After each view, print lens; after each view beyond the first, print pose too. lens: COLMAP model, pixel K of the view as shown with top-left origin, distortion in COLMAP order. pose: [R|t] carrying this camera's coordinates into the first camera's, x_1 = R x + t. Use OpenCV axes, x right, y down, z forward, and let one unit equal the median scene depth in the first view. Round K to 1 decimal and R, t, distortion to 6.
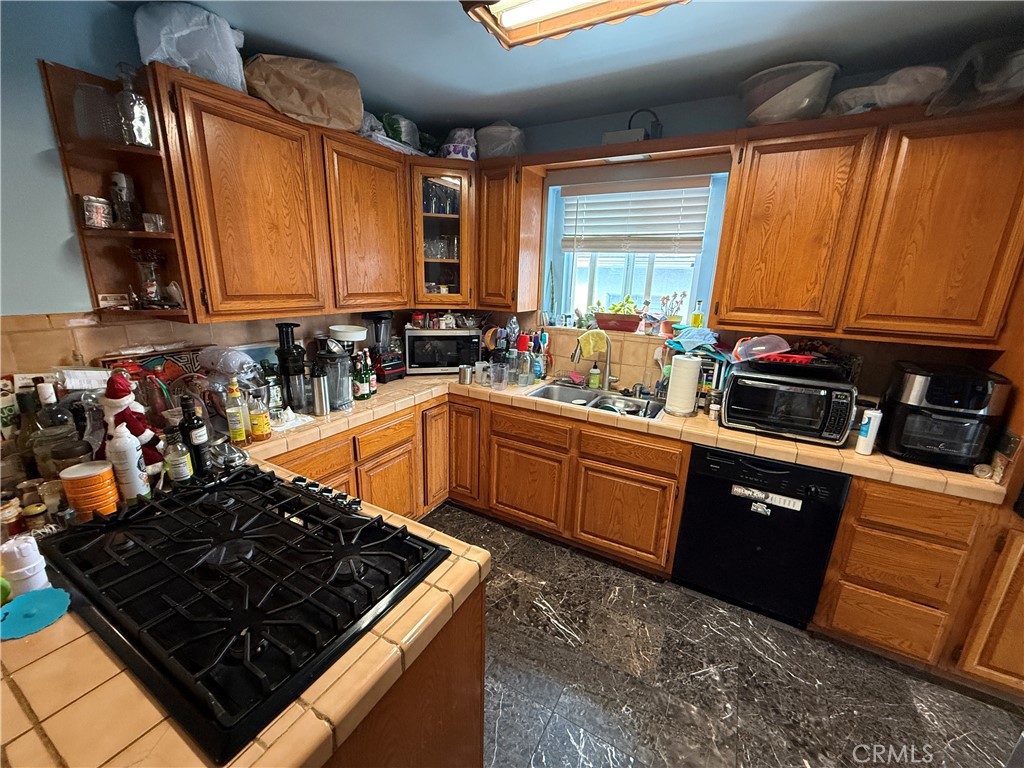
lens RADIAL K [[408.0, 0, 509.6], [0, 408.0, 383.4], [0, 0, 1]] dist [0.000771, -0.000467]
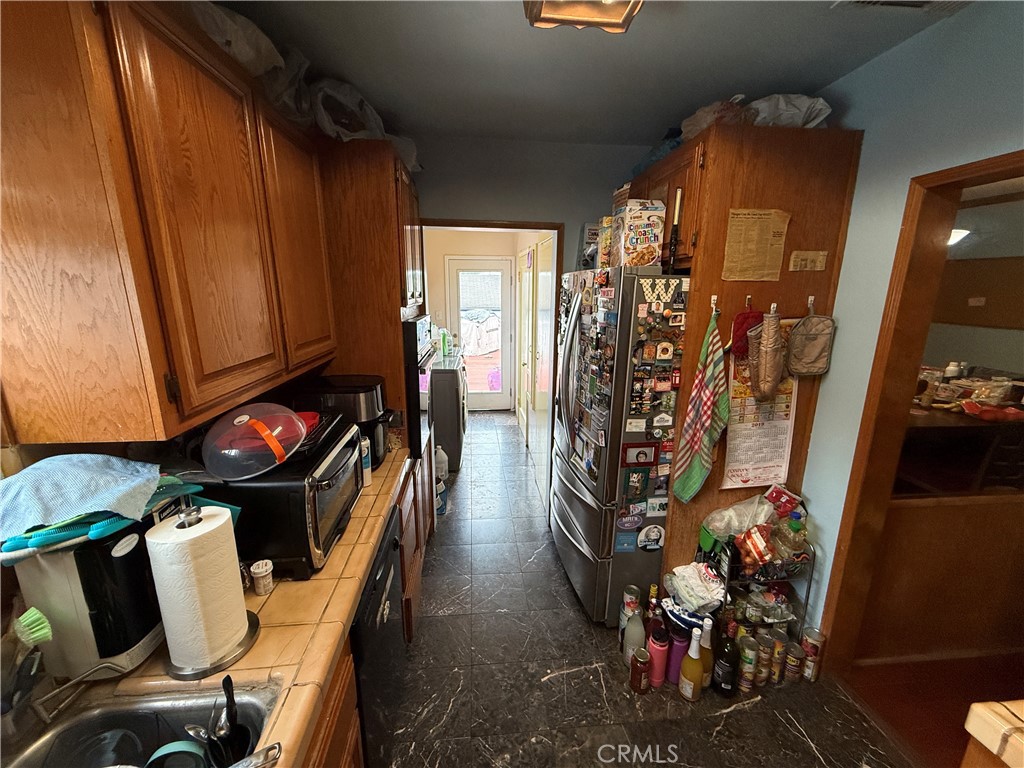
lens RADIAL K [[408.0, 0, 511.1], [0, 408.0, 387.2], [0, 0, 1]] dist [0.000771, -0.000467]
pose [[-0.568818, -0.219412, 0.792656, -0.018485], [0.189886, 0.902688, 0.386133, -0.284495], [-0.800243, 0.370154, -0.471802, 0.934498]]
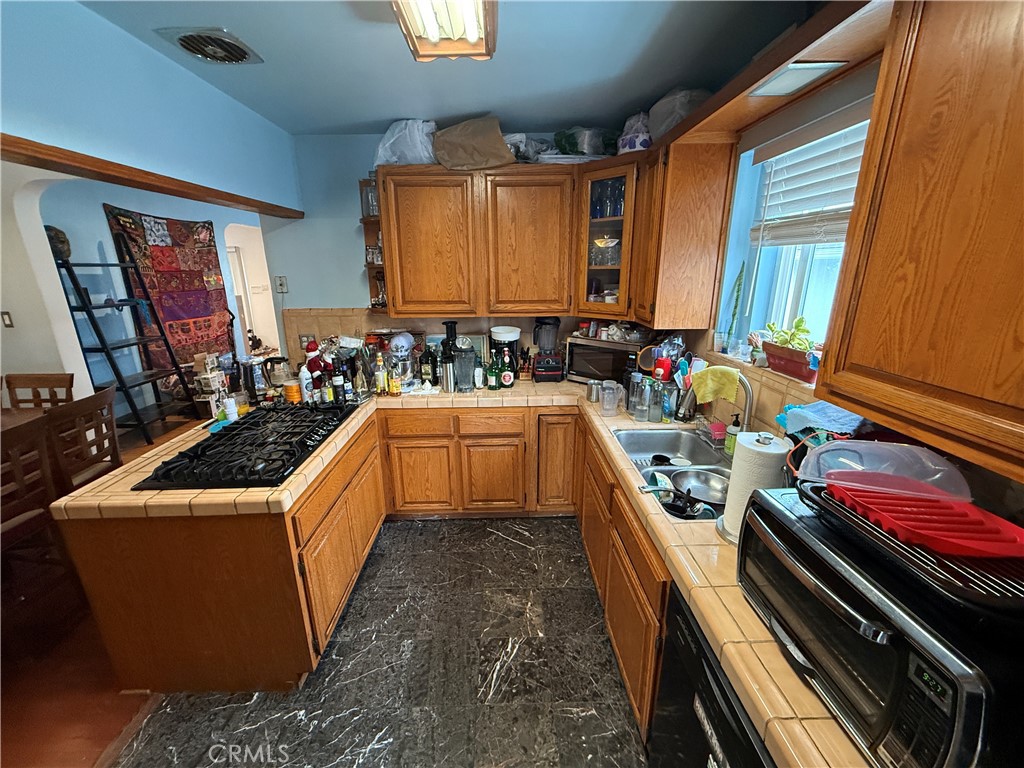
lens RADIAL K [[408.0, 0, 509.8], [0, 408.0, 383.4], [0, 0, 1]] dist [0.000771, -0.000467]
pose [[0.509167, 0.203201, -0.836336, 0.732555], [-0.195594, 0.973623, 0.117477, -0.142635], [0.838148, 0.103767, 0.535482, 0.447863]]
